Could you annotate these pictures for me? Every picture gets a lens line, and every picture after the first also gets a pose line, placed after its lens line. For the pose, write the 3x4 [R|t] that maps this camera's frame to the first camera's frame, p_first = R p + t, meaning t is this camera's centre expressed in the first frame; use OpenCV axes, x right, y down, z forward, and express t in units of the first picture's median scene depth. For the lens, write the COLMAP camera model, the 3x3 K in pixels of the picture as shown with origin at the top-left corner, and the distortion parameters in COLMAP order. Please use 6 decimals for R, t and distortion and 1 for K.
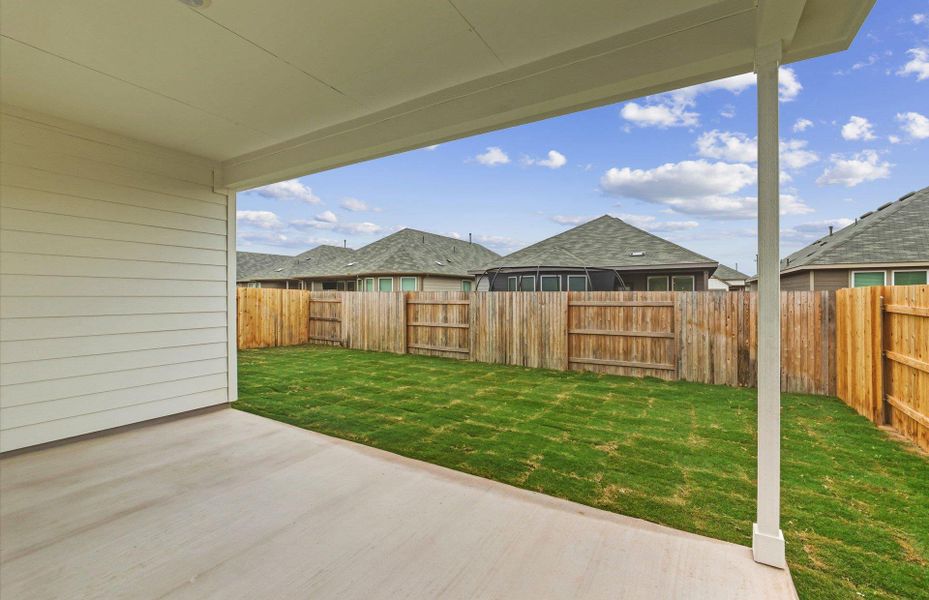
lens RADIAL K [[390.5, 0, 470.0], [0, 390.5, 292.7], [0, 0, 1]] dist [-0.021563, 0.005174]
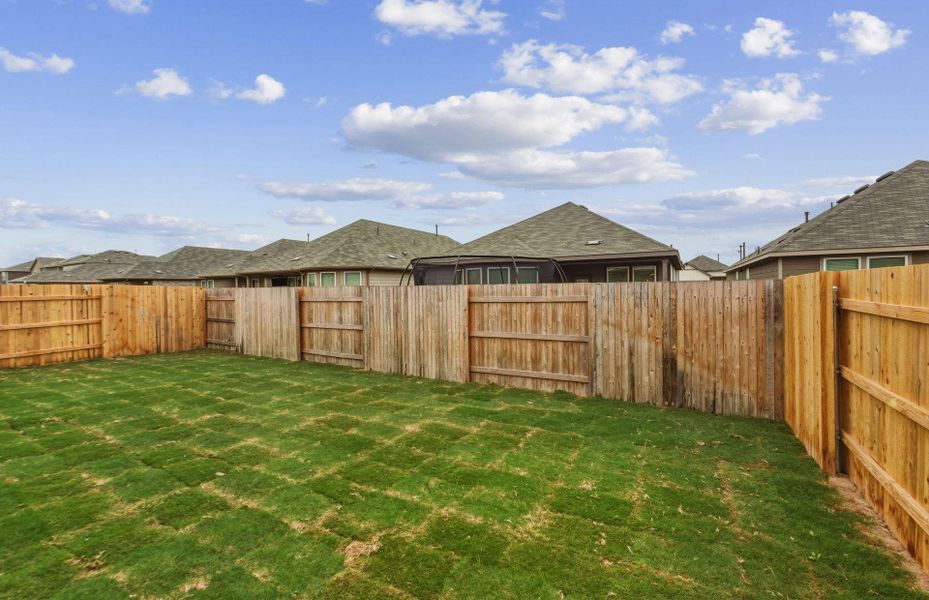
lens RADIAL K [[390.5, 0, 470.0], [0, 390.5, 292.7], [0, 0, 1]] dist [-0.021563, 0.005174]
pose [[0.999667, -0.012639, 0.022487, 0.236729], [0.012323, 0.999824, 0.014125, 0.001826], [-0.022662, -0.013843, 0.999647, 0.192378]]
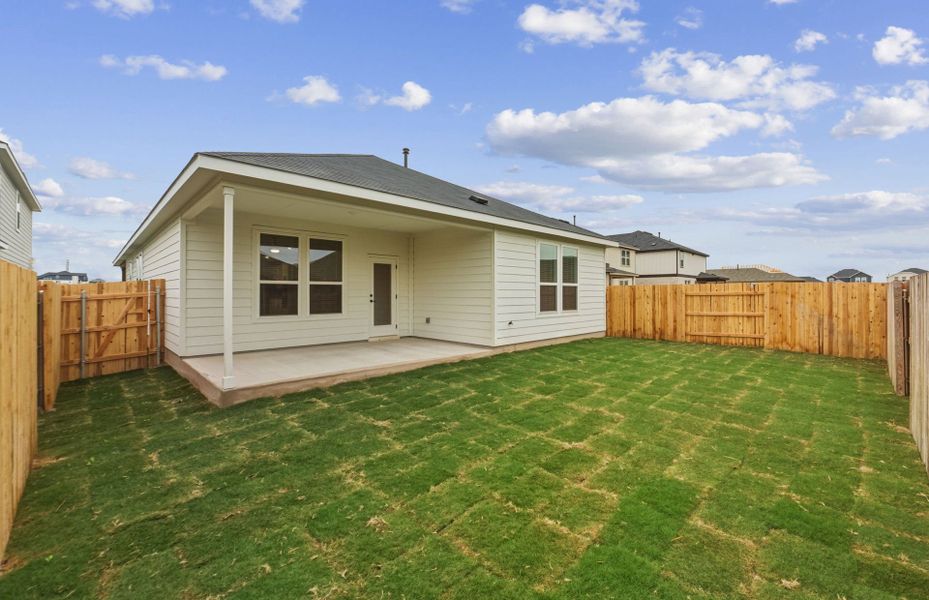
lens RADIAL K [[390.5, 0, 470.0], [0, 390.5, 292.7], [0, 0, 1]] dist [-0.021563, 0.005174]
pose [[-0.256560, -0.003605, -0.966522, 0.630556], [0.003956, 0.999981, -0.004780, 0.016784], [0.966520, -0.005050, -0.256540, 0.712315]]
